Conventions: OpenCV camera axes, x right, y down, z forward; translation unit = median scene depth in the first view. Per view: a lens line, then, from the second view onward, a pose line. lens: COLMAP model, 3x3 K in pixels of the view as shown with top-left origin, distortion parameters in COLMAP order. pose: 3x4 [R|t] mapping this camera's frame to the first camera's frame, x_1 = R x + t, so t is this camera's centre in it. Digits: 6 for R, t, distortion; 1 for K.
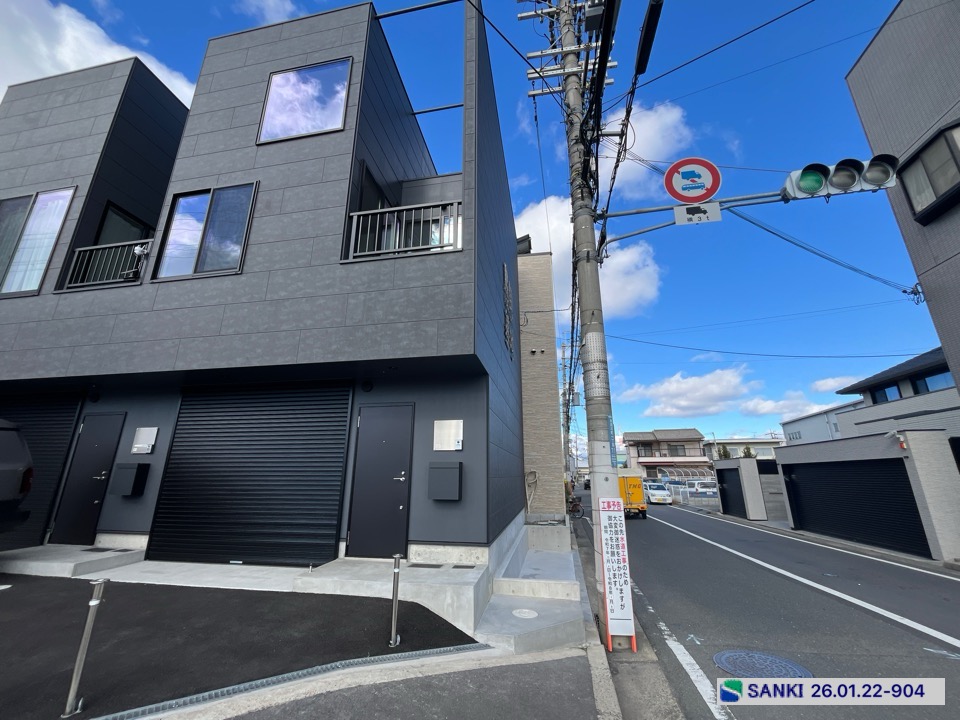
lens RADIAL K [[388.7, 0, 477.0], [0, 388.7, 360.4], [0, 0, 1]] dist [-0.003389, -0.000126]
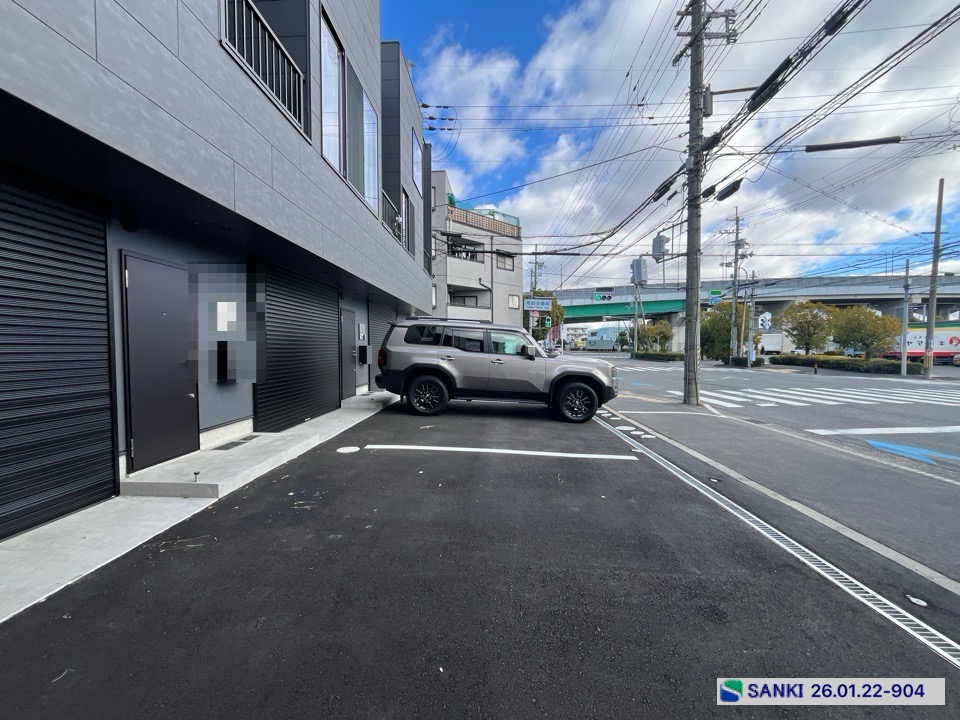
lens RADIAL K [[388.7, 0, 477.4], [0, 388.7, 360.9], [0, 0, 1]] dist [-0.003389, -0.000126]
pose [[-0.130644, -0.040044, 0.990620, -1.032576], [-0.289201, 0.957268, 0.000556, 0.124029], [-0.948312, -0.286415, -0.136643, 0.527494]]
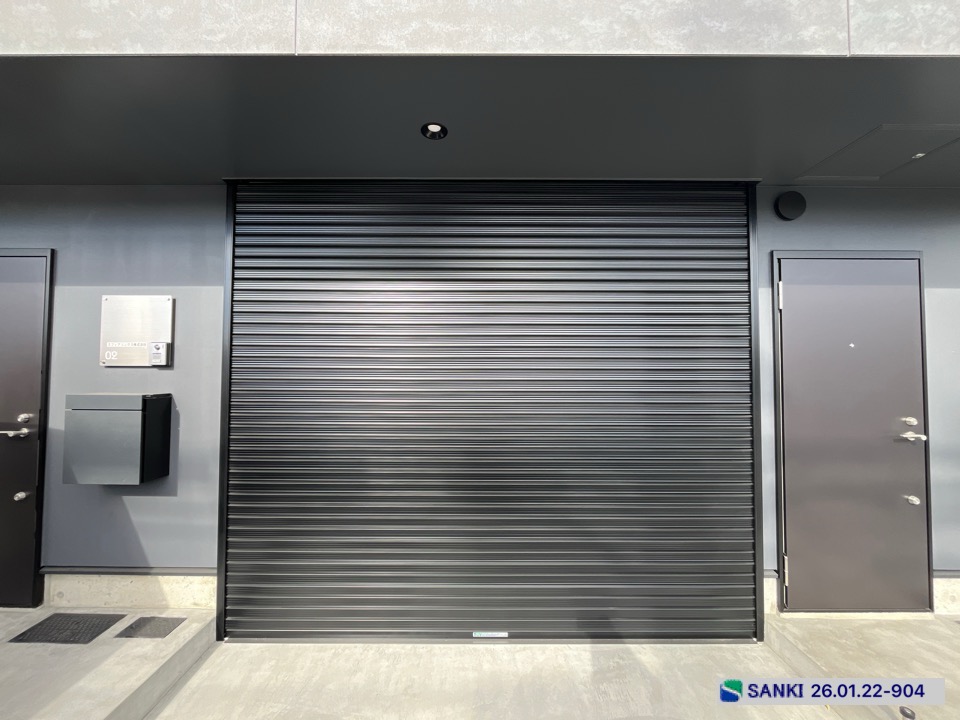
lens RADIAL K [[388.7, 0, 482.2], [0, 388.7, 359.8], [0, 0, 1]] dist [-0.003389, -0.000126]
pose [[0.983197, 0.008211, 0.182364, -0.693762], [-0.054569, 0.966530, 0.250684, 0.143380], [-0.174202, -0.256423, 0.950737, 0.681758]]
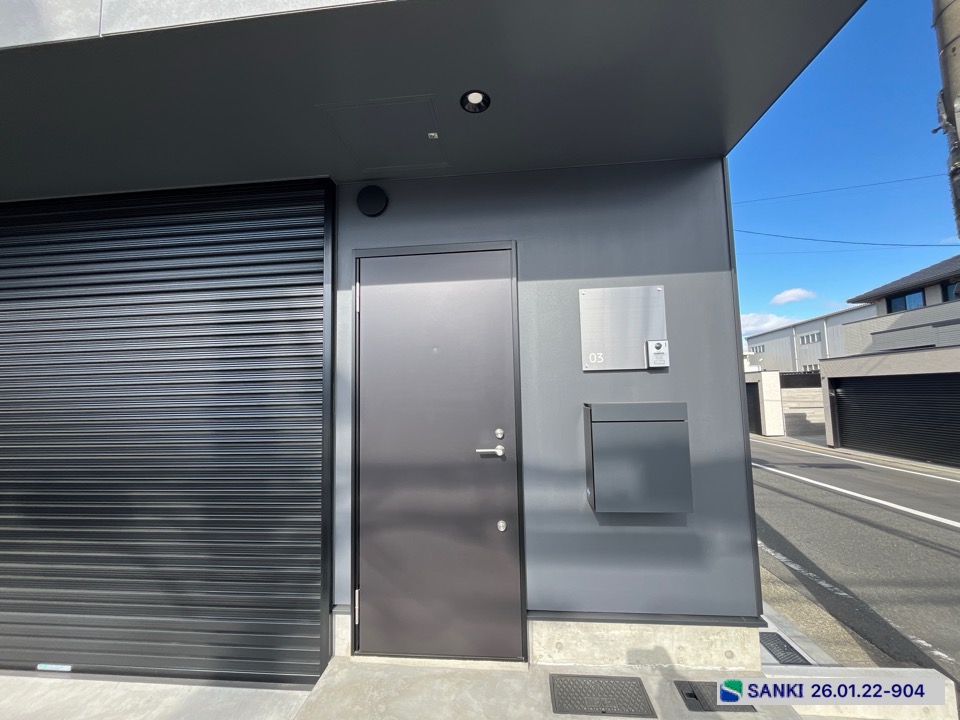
lens RADIAL K [[388.7, 0, 478.4], [0, 388.7, 360.6], [0, 0, 1]] dist [-0.003389, -0.000126]
pose [[0.995298, -0.016407, 0.095458, -0.234923], [-0.003786, 0.978206, 0.207604, 0.143899], [-0.096784, -0.206989, 0.973544, 0.643616]]
